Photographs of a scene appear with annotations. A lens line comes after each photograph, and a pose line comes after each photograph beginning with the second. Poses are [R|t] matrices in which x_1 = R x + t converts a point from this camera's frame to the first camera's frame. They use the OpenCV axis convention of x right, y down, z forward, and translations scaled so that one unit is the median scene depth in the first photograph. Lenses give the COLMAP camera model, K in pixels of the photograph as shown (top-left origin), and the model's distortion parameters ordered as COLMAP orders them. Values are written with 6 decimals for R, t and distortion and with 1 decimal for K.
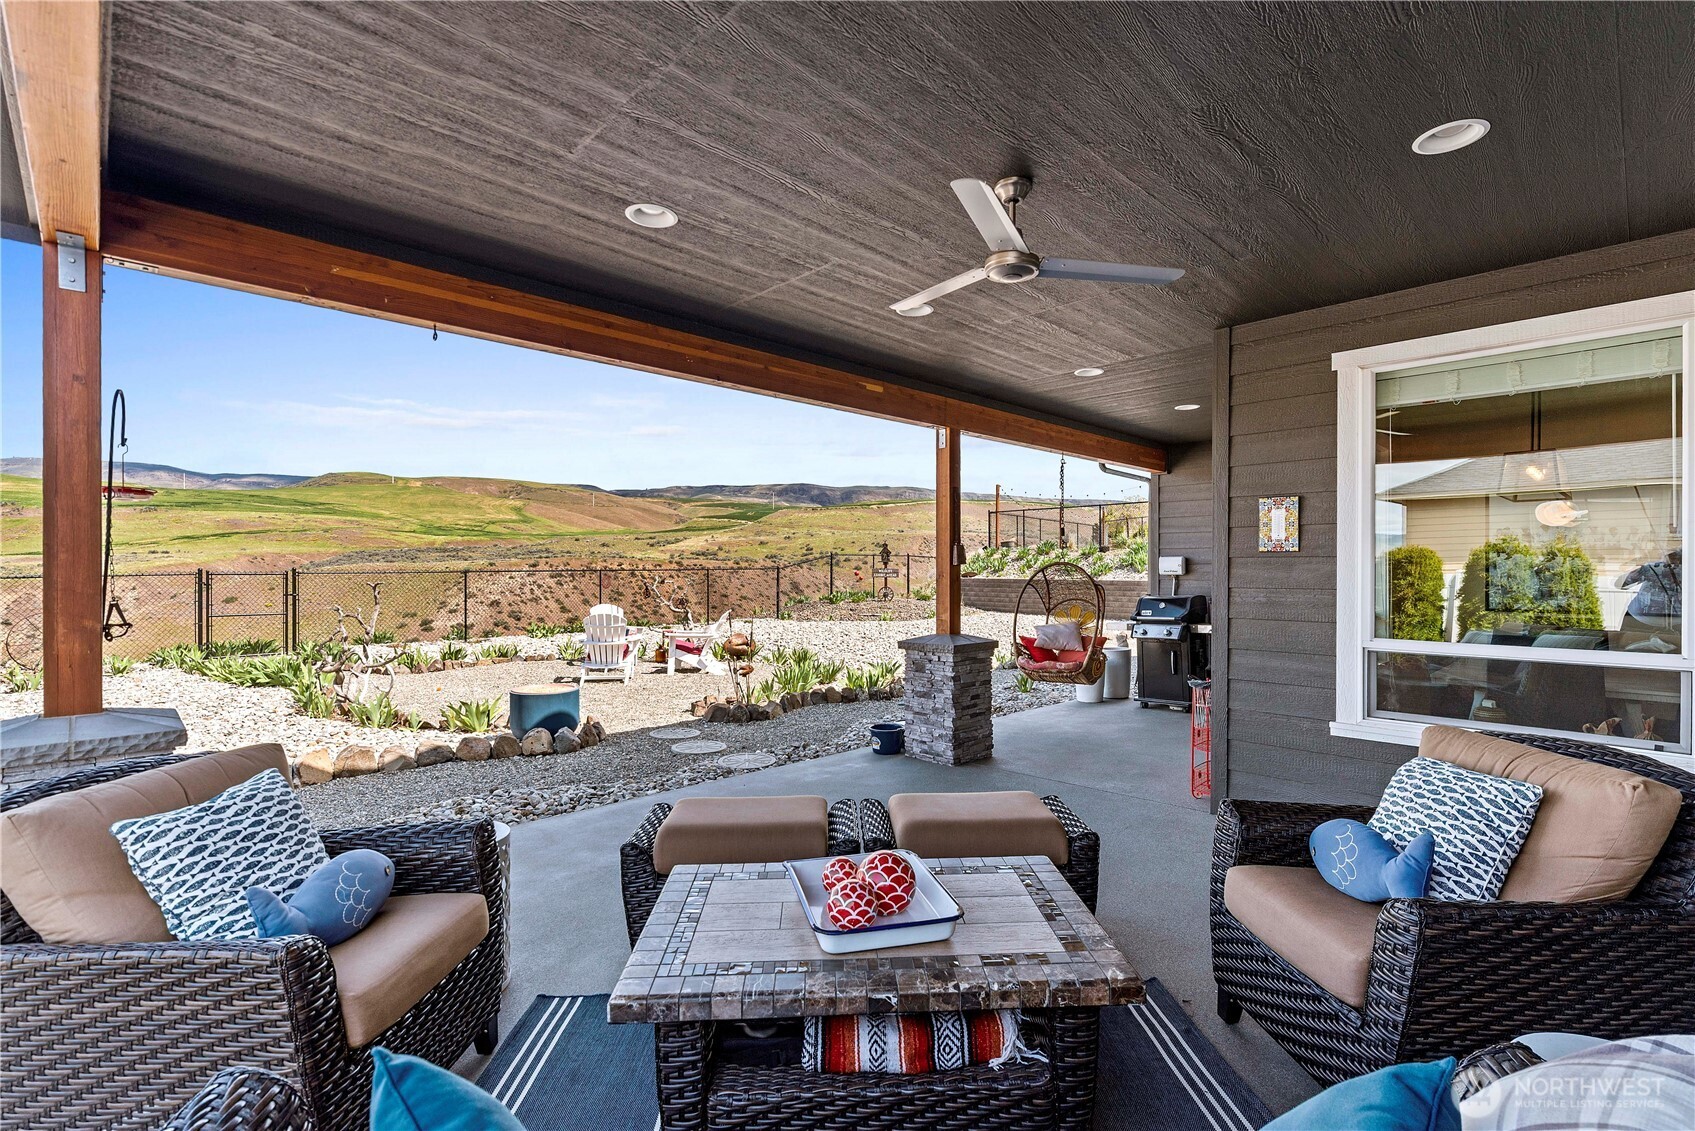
lens RADIAL K [[768.0, 0, 875.3], [0, 768.0, 570.0], [0, 0, 1]] dist [0.000688, 0.000247]
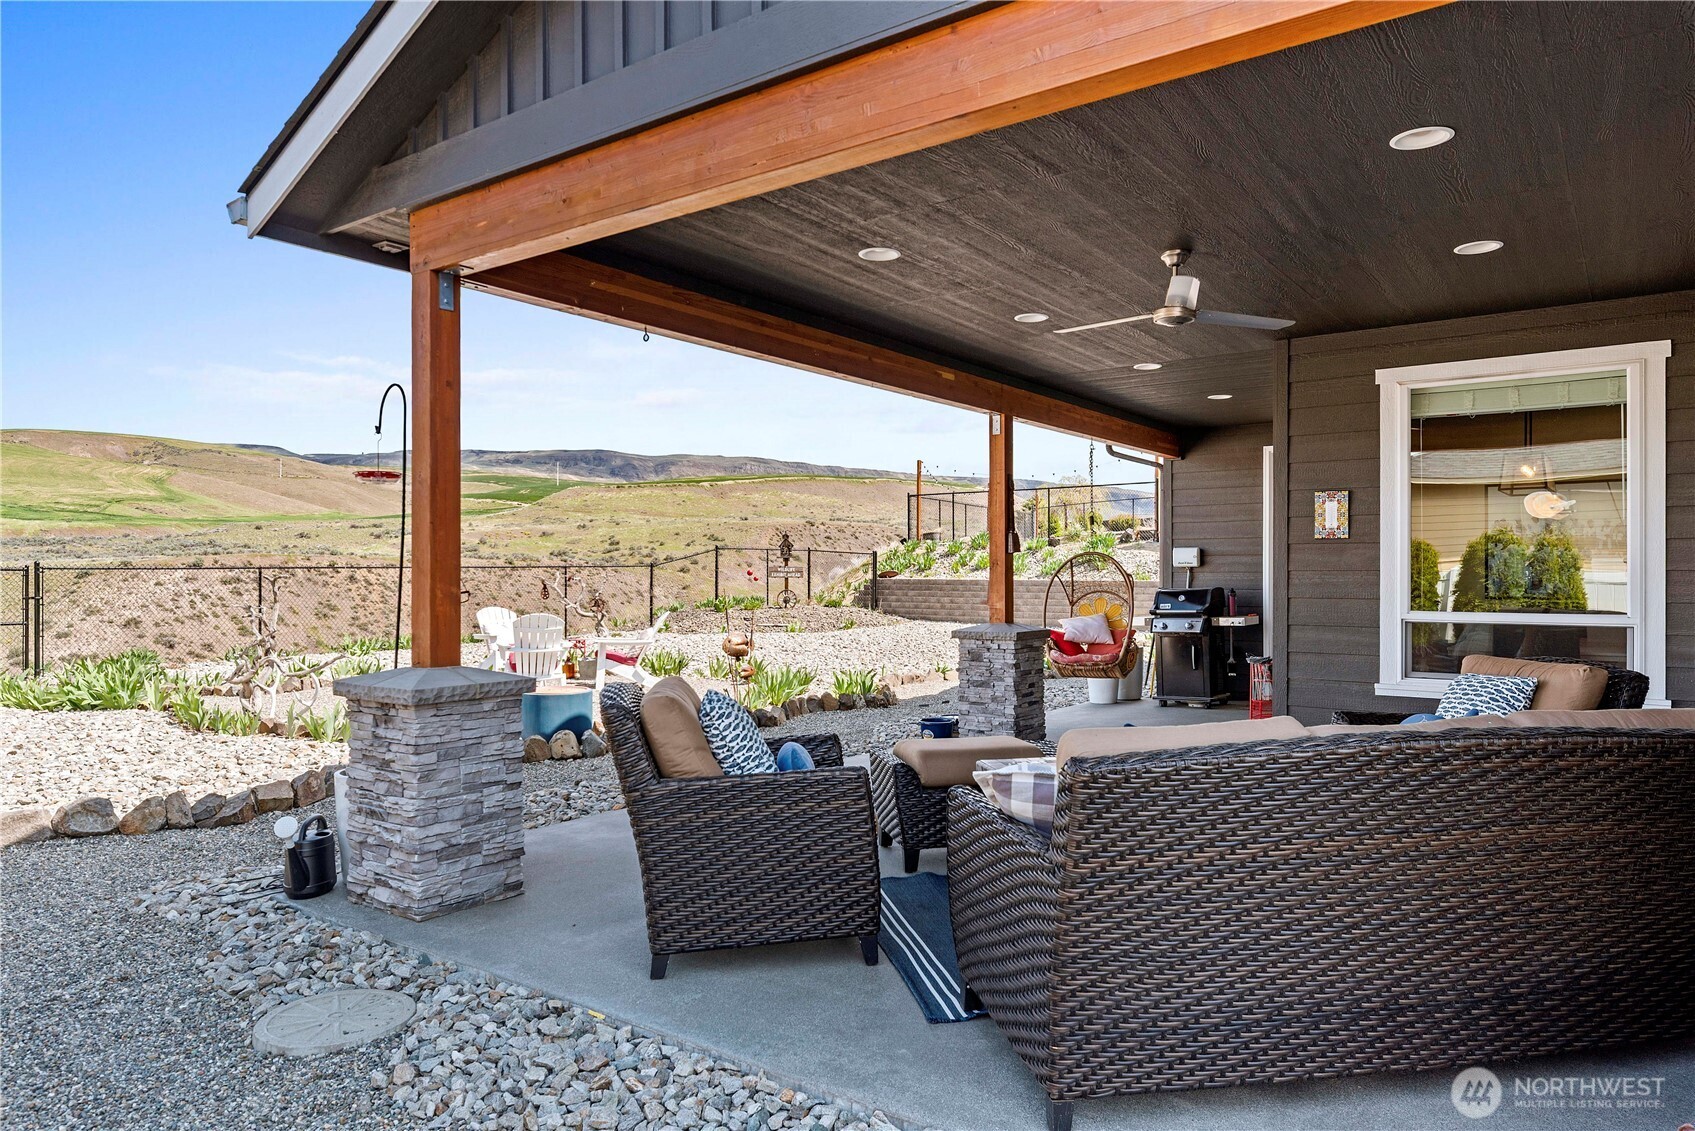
lens RADIAL K [[1058.4, 0, 885.2], [0, 1058.4, 565.2], [0, 0, 1]] dist [0.001297, -0.003545]
pose [[0.986088, 0.000486, 0.166221, -0.184525], [0.000661, 0.999976, -0.006841, 0.012337], [-0.166220, 0.006856, 0.986065, -0.209164]]
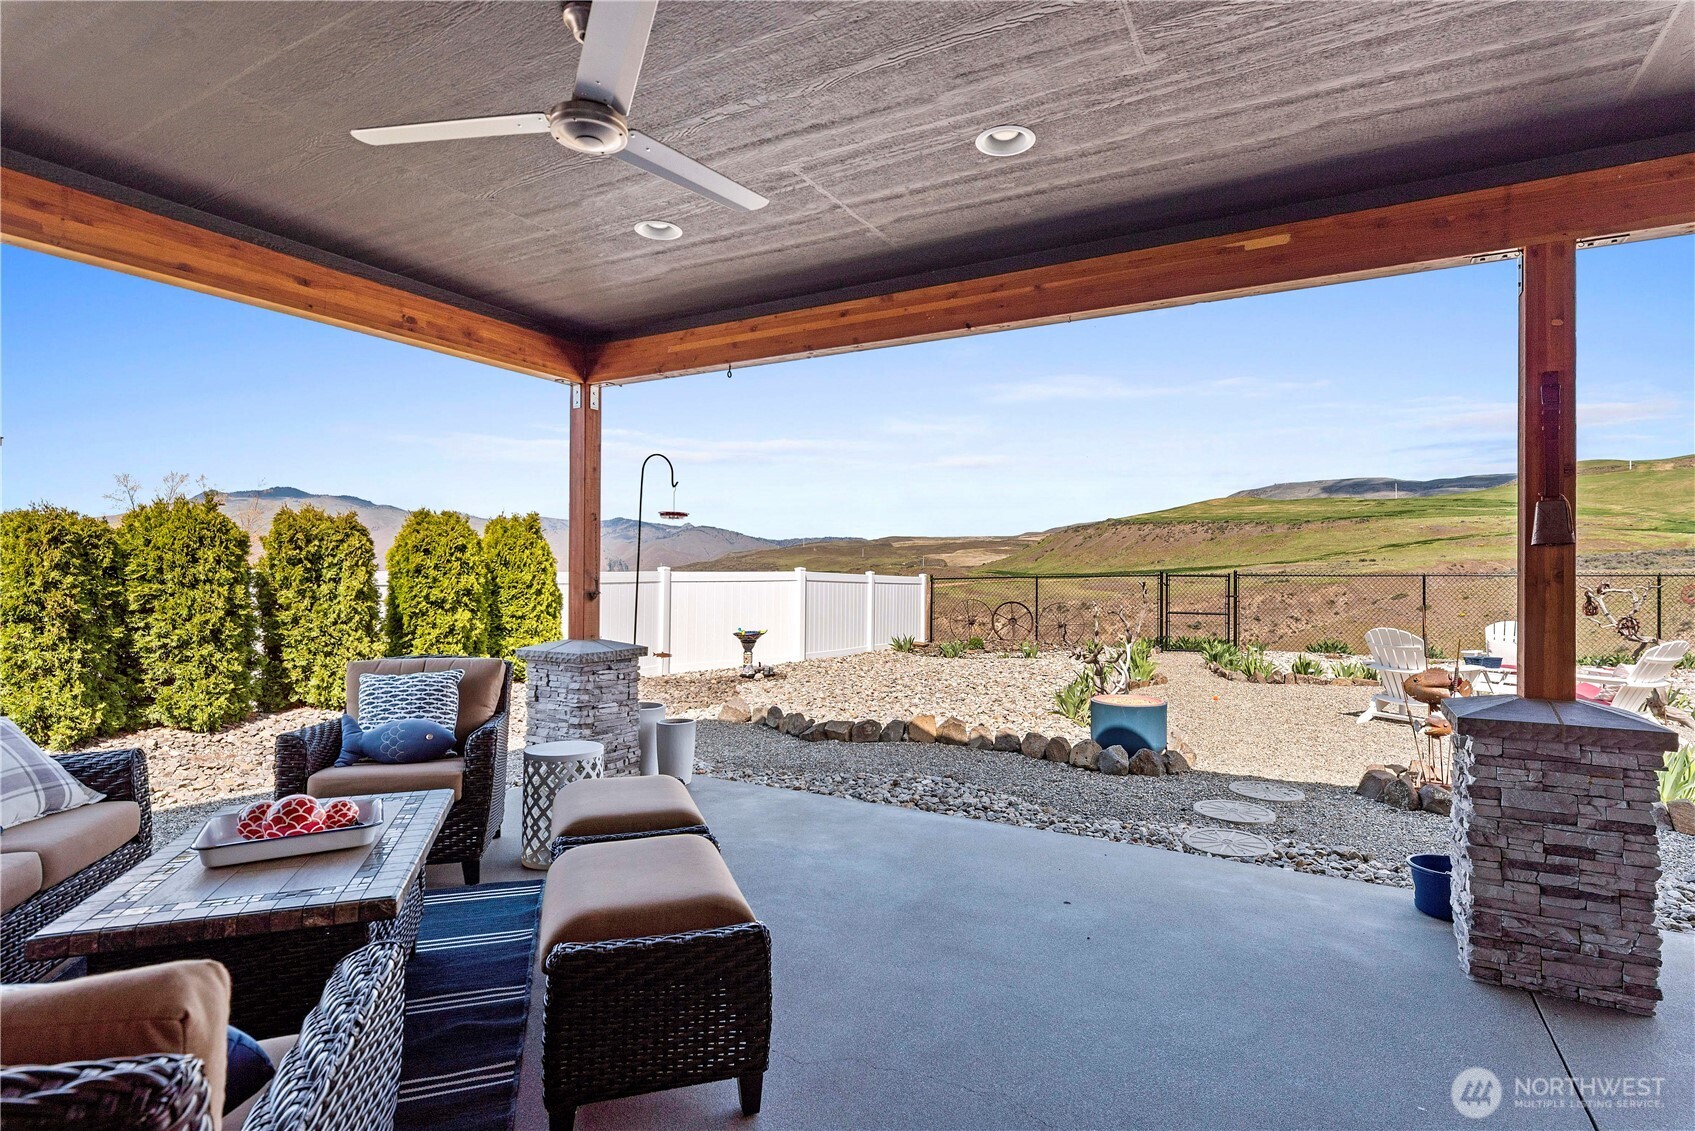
lens RADIAL K [[847.2, 0, 859.1], [0, 847.2, 563.9], [0, 0, 1]] dist [0.003384, -0.002482]
pose [[0.268085, -0.009424, -0.963349, 0.310665], [-0.006690, 0.999910, -0.011643, 0.008175], [0.963372, 0.009566, 0.267998, 0.316290]]
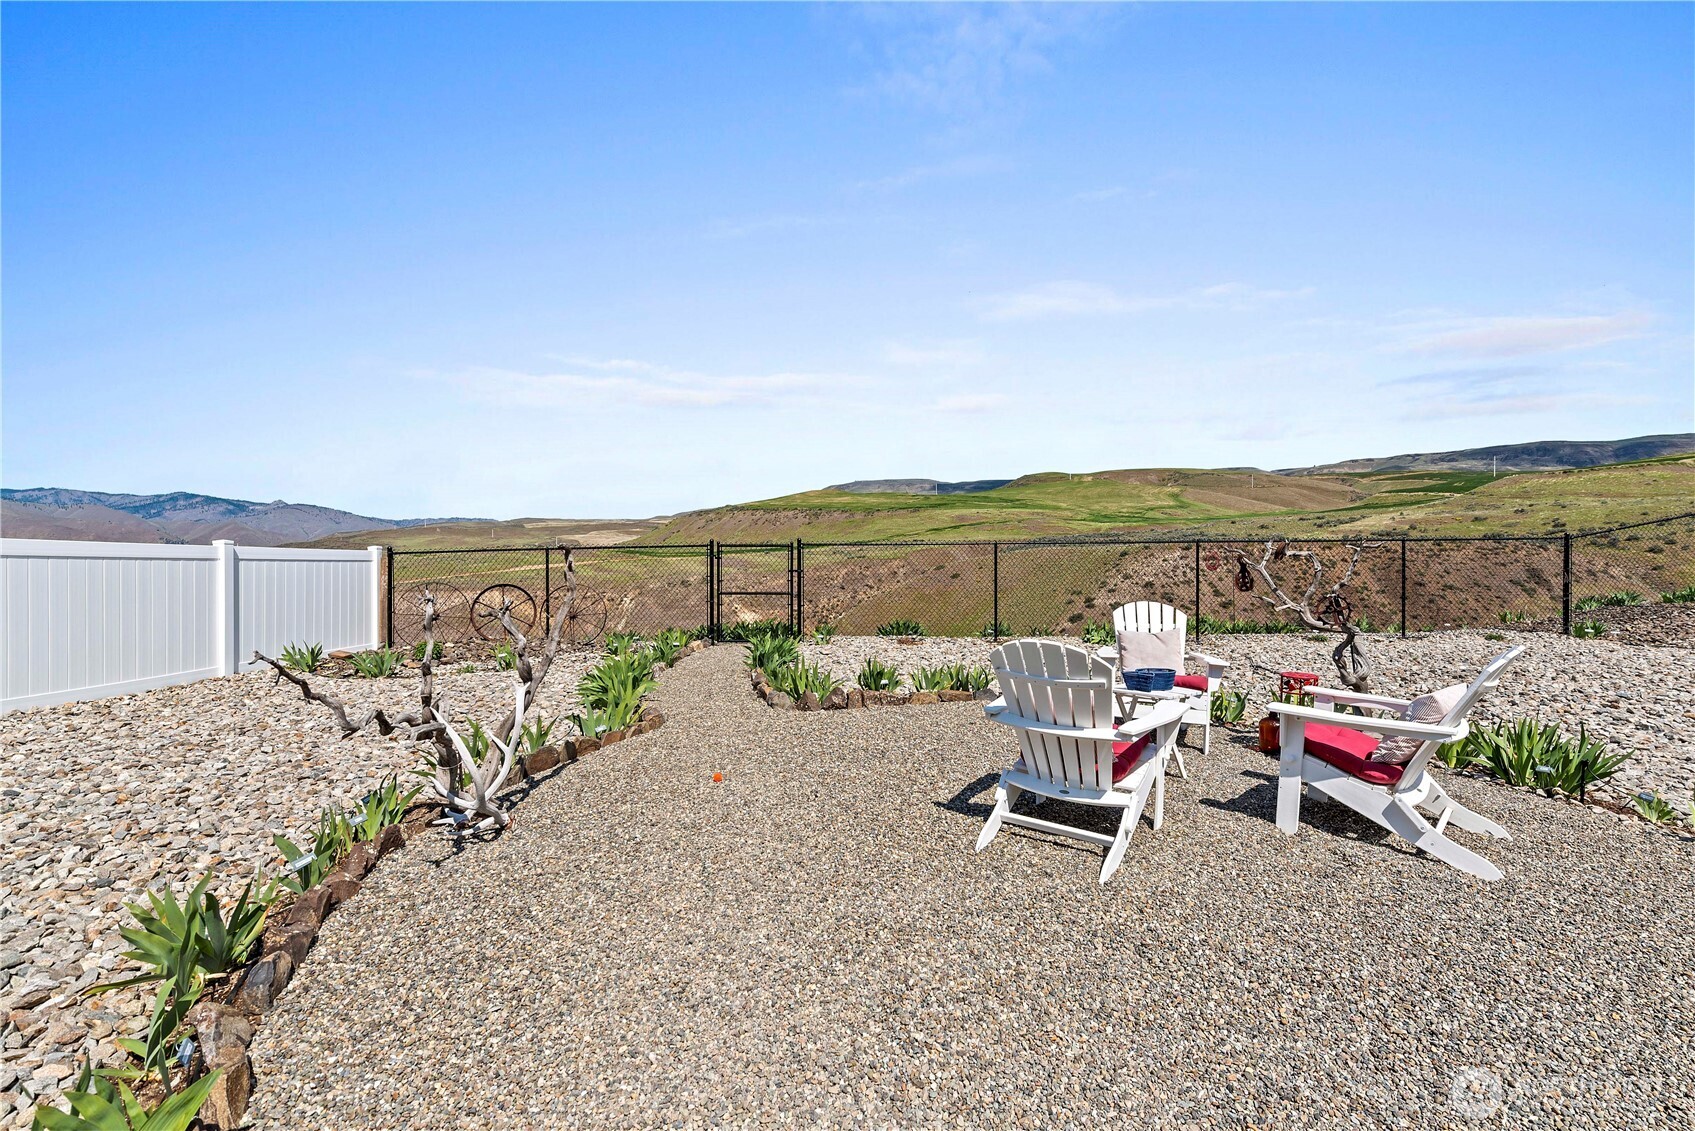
lens RADIAL K [[740.0, 0, 855.9], [0, 740.0, 555.0], [0, 0, 1]] dist [0.004608, -0.001313]
pose [[0.665301, 0.000638, -0.746575, -0.181646], [0.001023, 0.999998, 0.001766, 0.020797], [0.746575, -0.001939, 0.665299, 0.780867]]
